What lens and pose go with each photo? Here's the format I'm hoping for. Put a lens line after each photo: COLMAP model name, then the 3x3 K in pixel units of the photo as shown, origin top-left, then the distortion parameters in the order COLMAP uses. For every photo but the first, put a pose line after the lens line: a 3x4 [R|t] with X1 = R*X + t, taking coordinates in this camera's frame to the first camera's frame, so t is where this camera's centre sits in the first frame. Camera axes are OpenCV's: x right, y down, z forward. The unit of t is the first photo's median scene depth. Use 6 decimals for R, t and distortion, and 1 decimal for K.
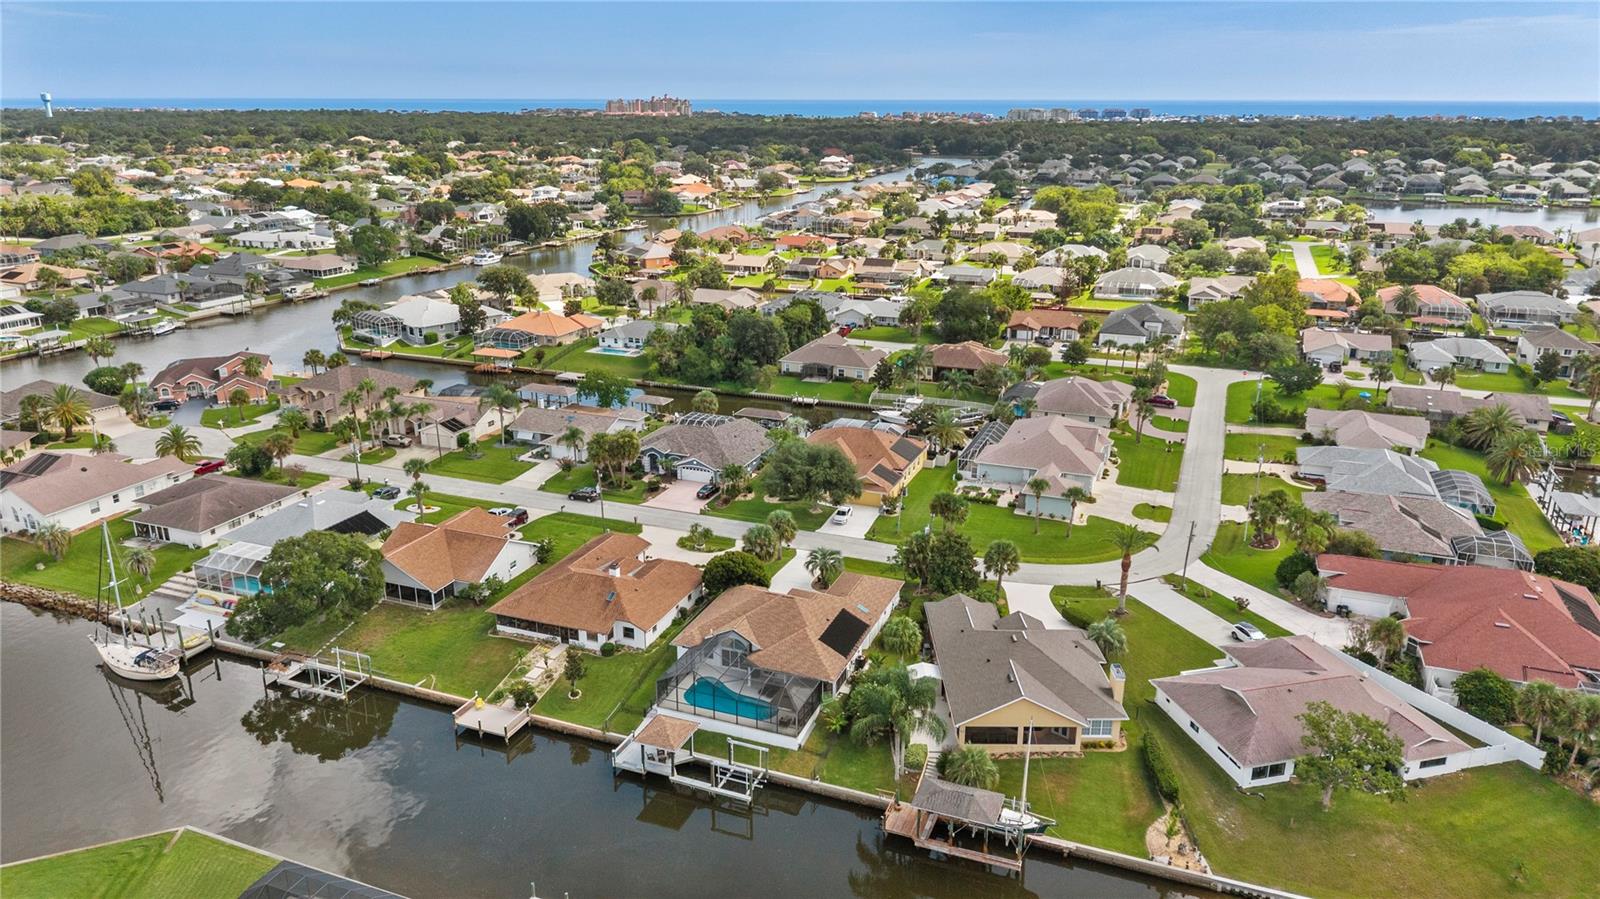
lens RADIAL K [[1081.5, 0, 800.0], [0, 1081.5, 449.5], [0, 0, 1]] dist [0.058289, -0.082957]
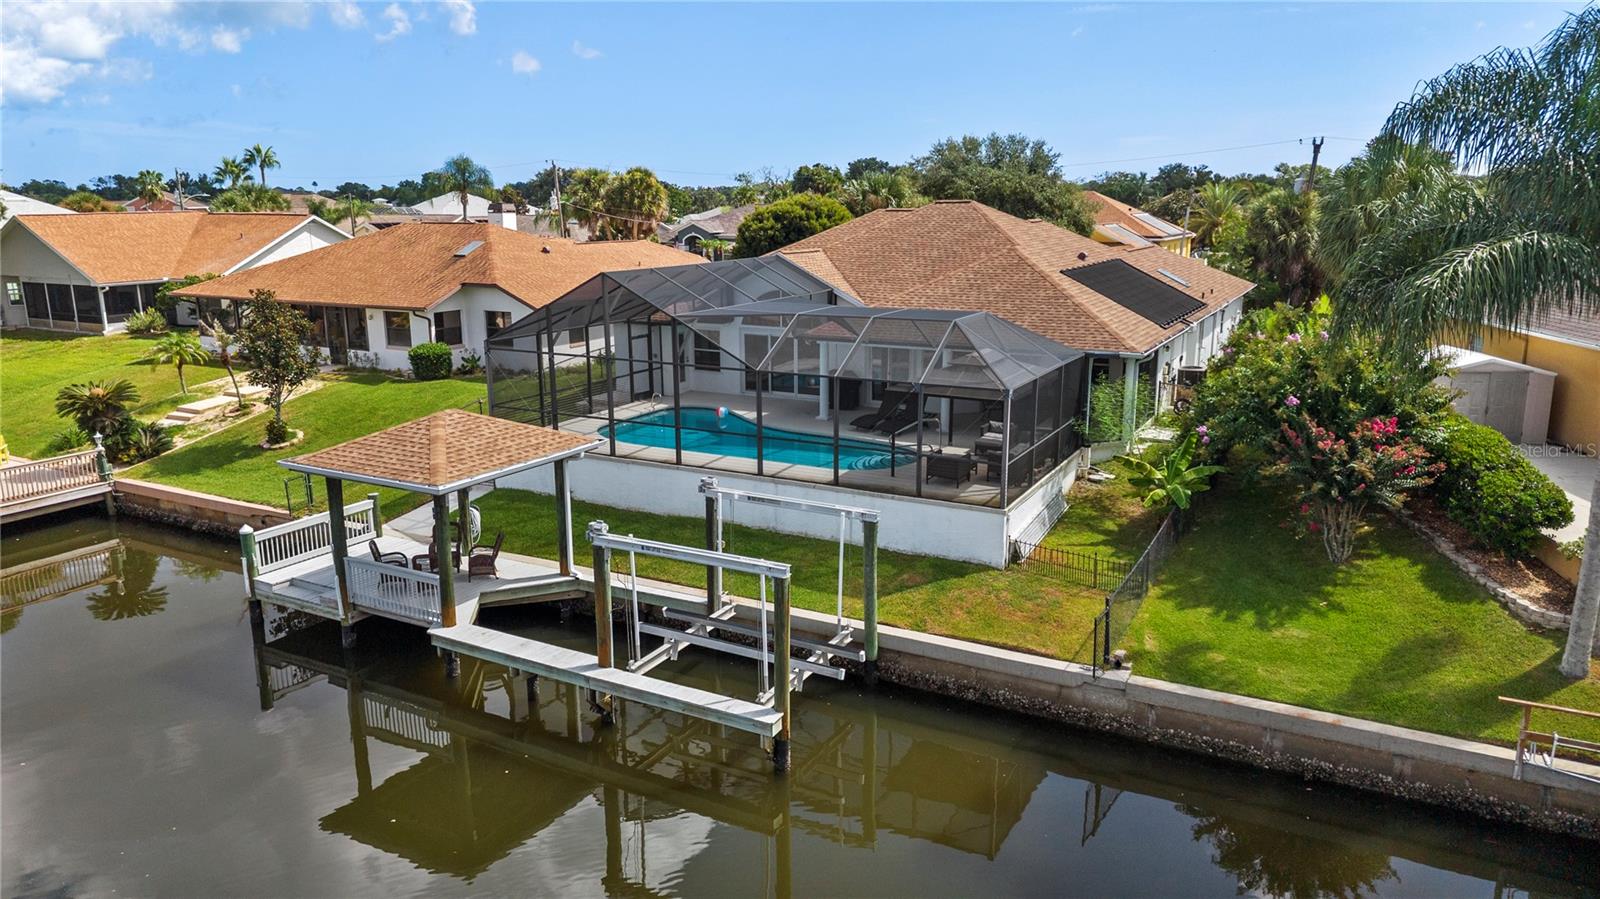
lens RADIAL K [[1081.5, 0, 800.0], [0, 1081.5, 449.5], [0, 0, 1]] dist [0.058289, -0.082957]
pose [[0.992802, 0.020146, -0.118059, -0.010053], [-0.030632, 0.995677, -0.087692, 0.140922], [0.115782, 0.090677, 0.989127, 0.392292]]
